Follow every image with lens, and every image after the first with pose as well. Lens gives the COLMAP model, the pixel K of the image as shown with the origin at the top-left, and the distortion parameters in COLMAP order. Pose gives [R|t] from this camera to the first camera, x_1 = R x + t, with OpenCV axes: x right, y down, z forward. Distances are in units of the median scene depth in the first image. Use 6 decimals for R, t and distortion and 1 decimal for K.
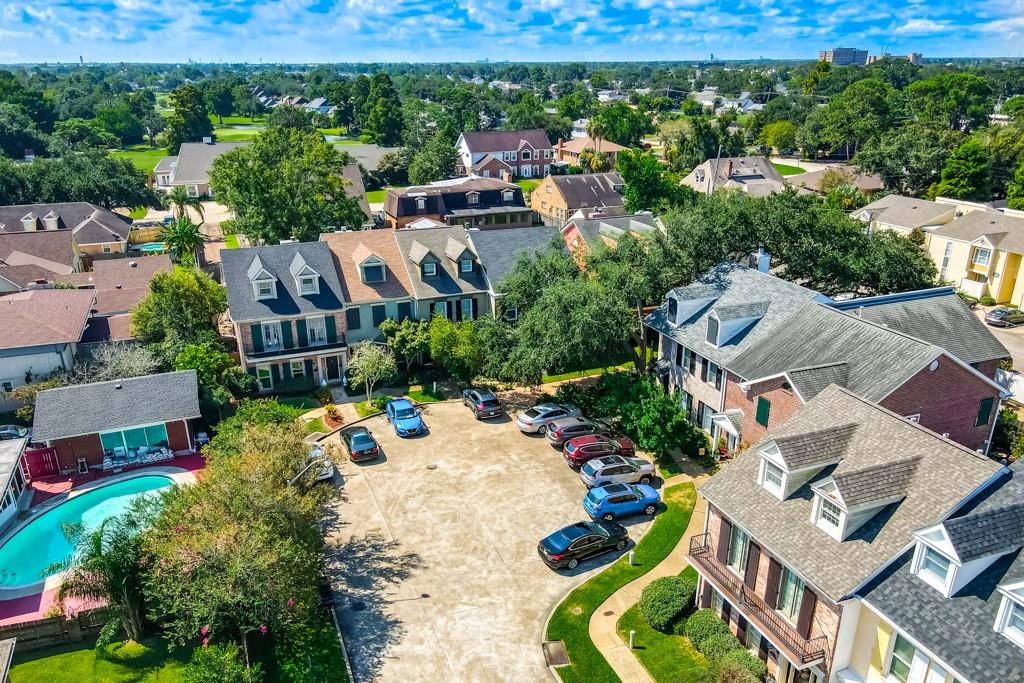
lens RADIAL K [[764.2, 0, 507.9], [0, 764.2, 403.8], [0, 0, 1]] dist [0.003204, 0.003689]
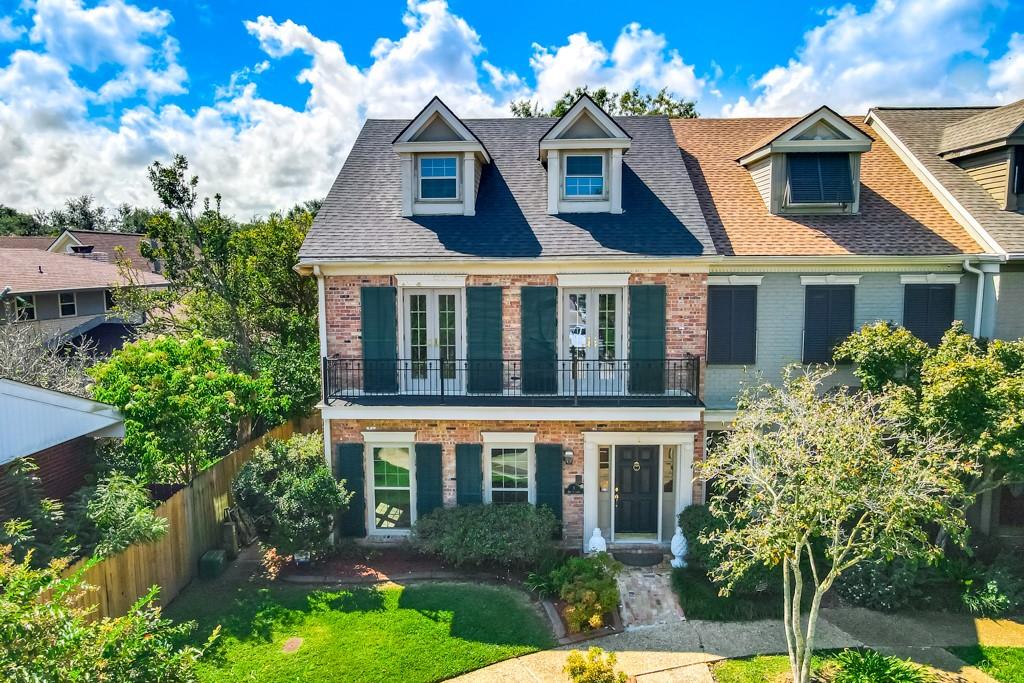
lens RADIAL K [[771.4, 0, 504.6], [0, 771.4, 345.3], [0, 0, 1]] dist [0.008037, 0.003971]
pose [[0.907539, 0.041332, -0.417928, -0.163233], [-0.164840, 0.950342, -0.263965, -0.016756], [0.386264, 0.308450, 0.869286, 0.743922]]
